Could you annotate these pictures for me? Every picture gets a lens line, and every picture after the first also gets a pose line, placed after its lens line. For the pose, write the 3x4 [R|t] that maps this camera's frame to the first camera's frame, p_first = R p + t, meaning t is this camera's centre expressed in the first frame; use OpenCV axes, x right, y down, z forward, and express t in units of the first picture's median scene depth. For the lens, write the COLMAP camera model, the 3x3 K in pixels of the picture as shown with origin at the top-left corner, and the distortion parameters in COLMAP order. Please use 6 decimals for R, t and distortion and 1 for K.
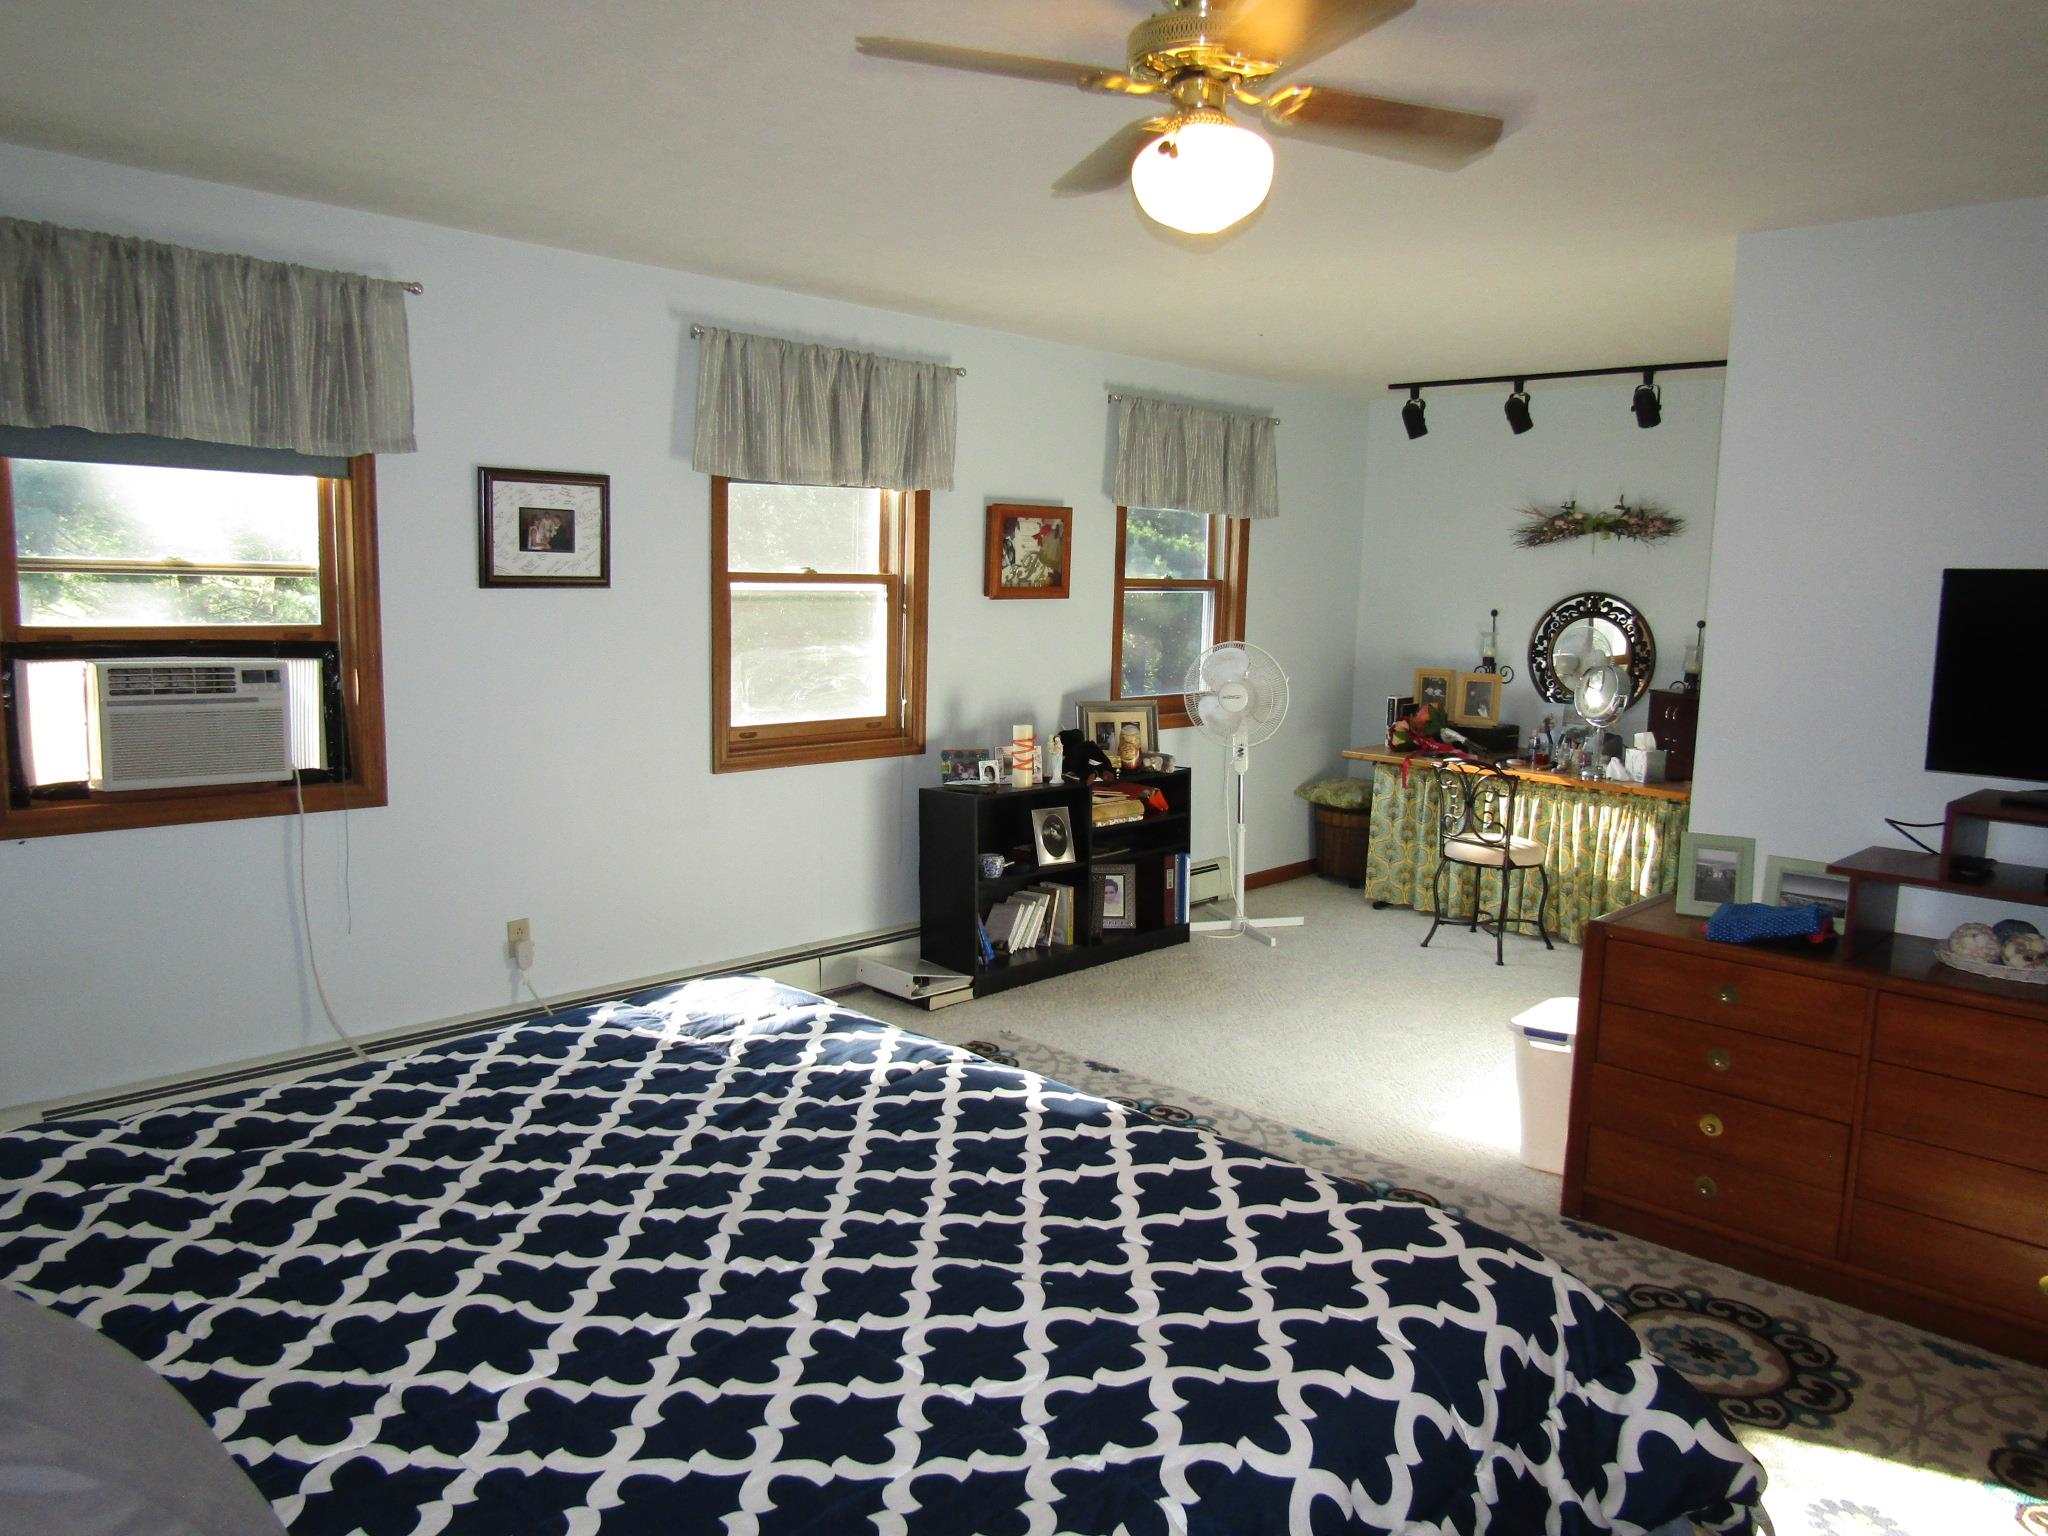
lens RADIAL K [[1449.6, 0, 1026.0], [0, 1449.6, 767.4], [0, 0, 1]] dist [-0.003267, -0.011160]
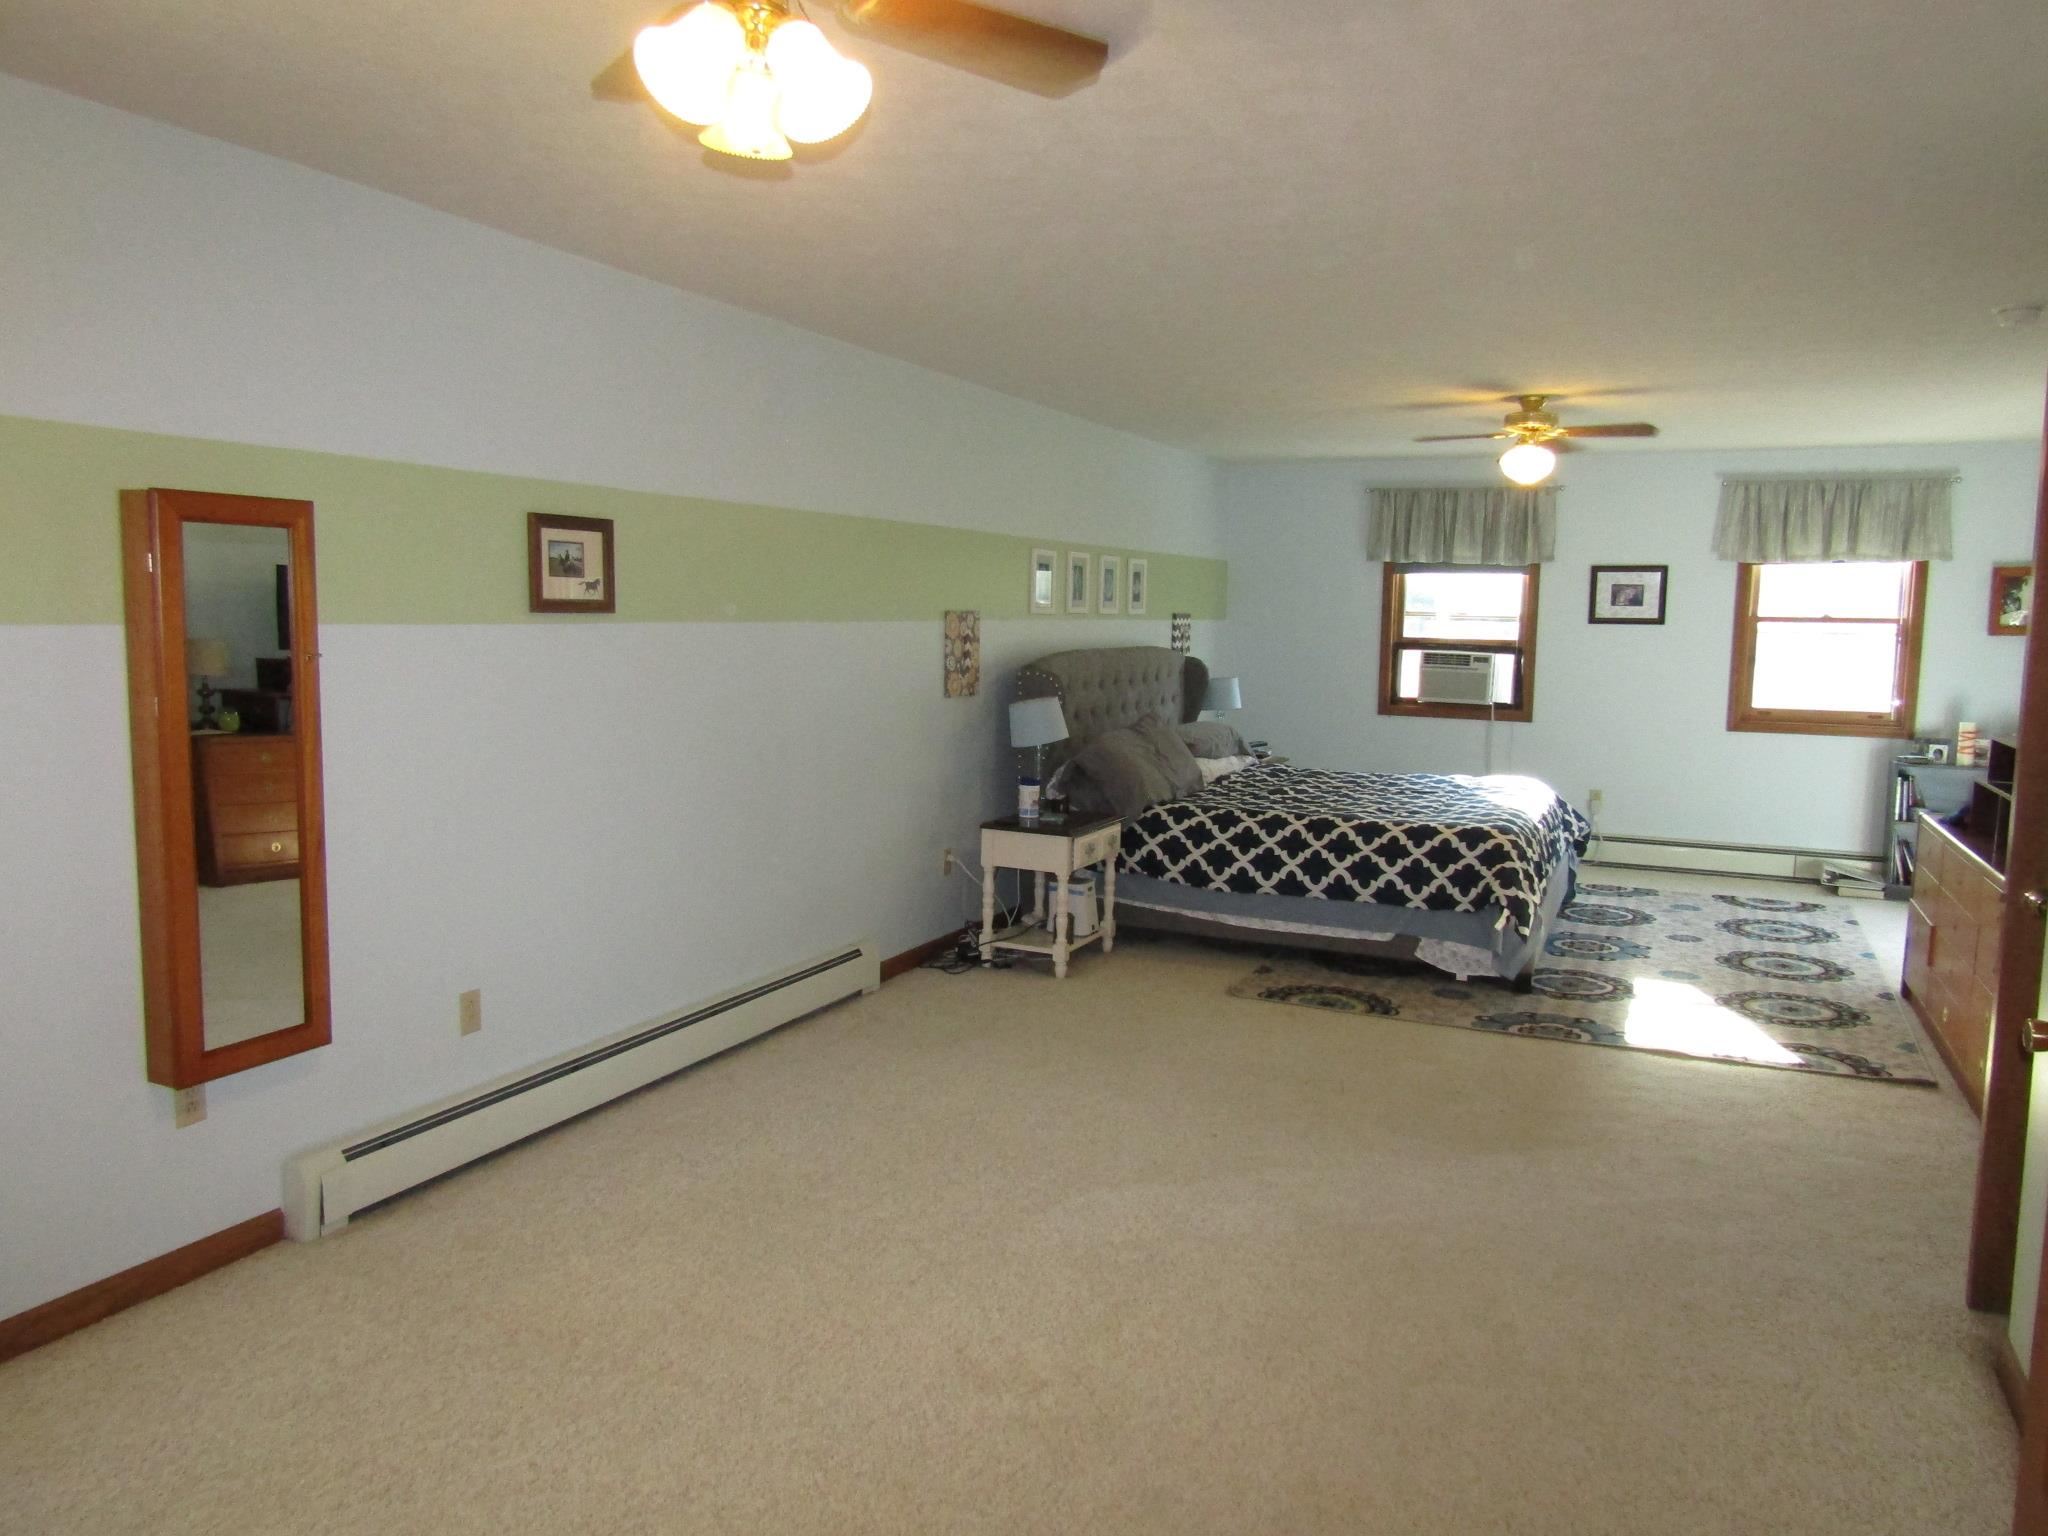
lens RADIAL K [[1449.6, 0, 1022.8], [0, 1449.6, 770.3], [0, 0, 1]] dist [-0.003267, -0.011160]
pose [[0.319725, 0.083735, -0.943803, 1.346706], [-0.131729, 0.990342, 0.043239, 0.101623], [0.938309, 0.110502, 0.327668, -0.420585]]
